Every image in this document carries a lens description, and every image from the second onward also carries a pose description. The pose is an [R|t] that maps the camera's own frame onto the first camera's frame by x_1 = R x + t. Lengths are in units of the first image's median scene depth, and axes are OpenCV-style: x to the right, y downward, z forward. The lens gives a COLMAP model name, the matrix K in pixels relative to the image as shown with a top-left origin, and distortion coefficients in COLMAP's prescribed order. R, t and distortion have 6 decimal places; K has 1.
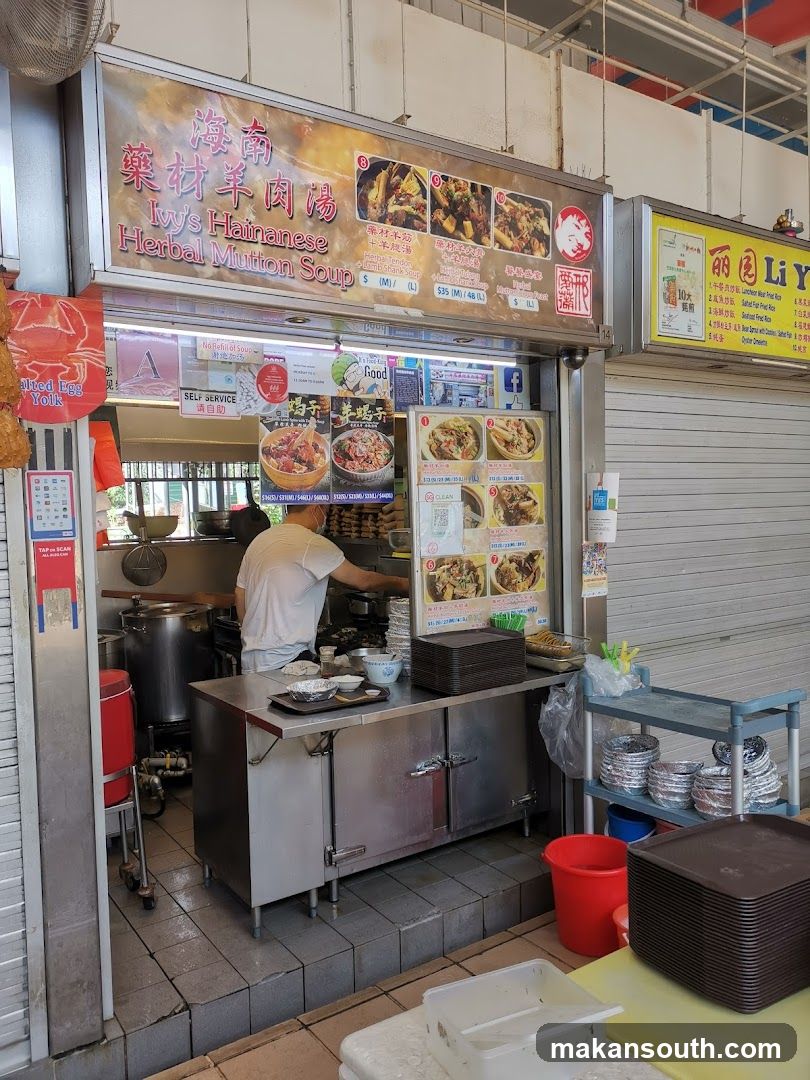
lens RADIAL K [[815.4, 0, 395.8], [0, 815.4, 541.6], [0, 0, 1]] dist [0.082728, -0.105616]
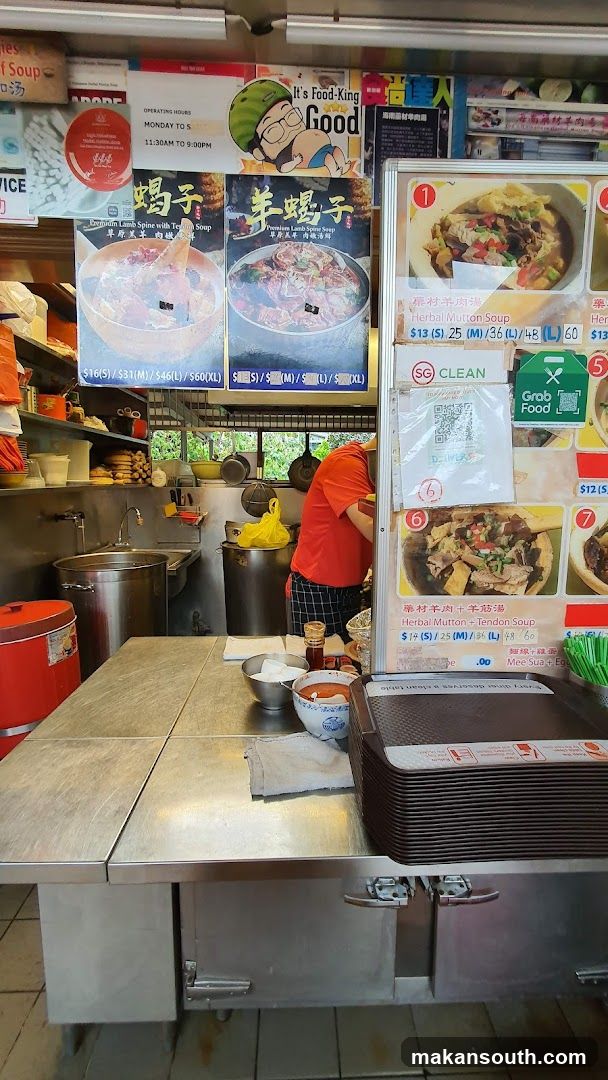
lens RADIAL K [[443.9, 0, 304.0], [0, 443.9, 540.0], [0, 0, 1]] dist [0.002197, 0.000122]
pose [[0.851897, 0.098051, -0.514449, 0.130482], [-0.054735, 0.993607, 0.098736, 0.020276], [0.520842, -0.055954, 0.851818, 0.791224]]
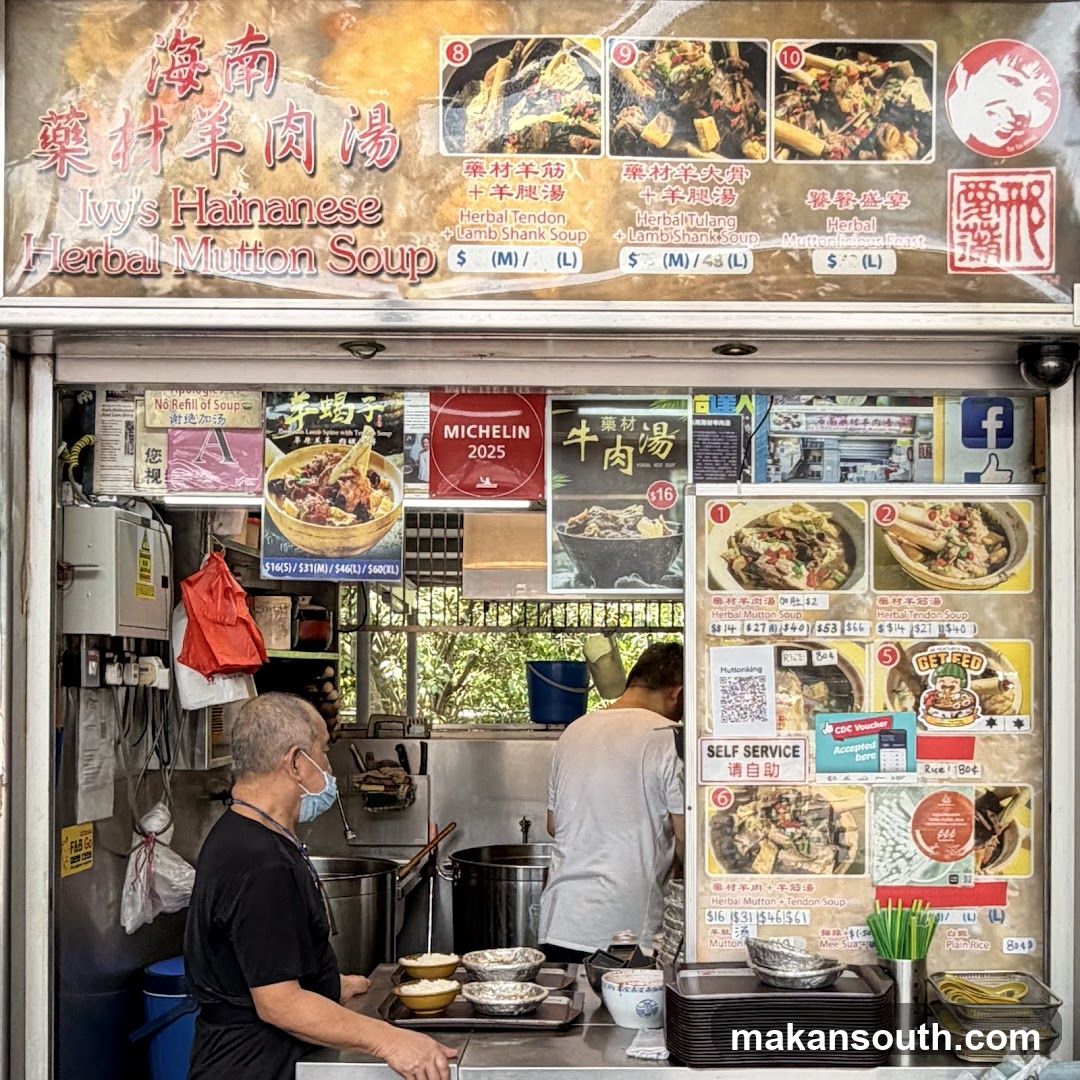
lens RADIAL K [[1377.2, 0, 597.9], [0, 1377.2, 684.2], [0, 0, 1]] dist [-0.015603, 0.027833]
pose [[0.825605, 0.030437, -0.563427, 0.486595], [-0.055501, 0.998082, -0.027409, -0.014599], [0.561513, 0.053899, 0.825711, 0.268877]]
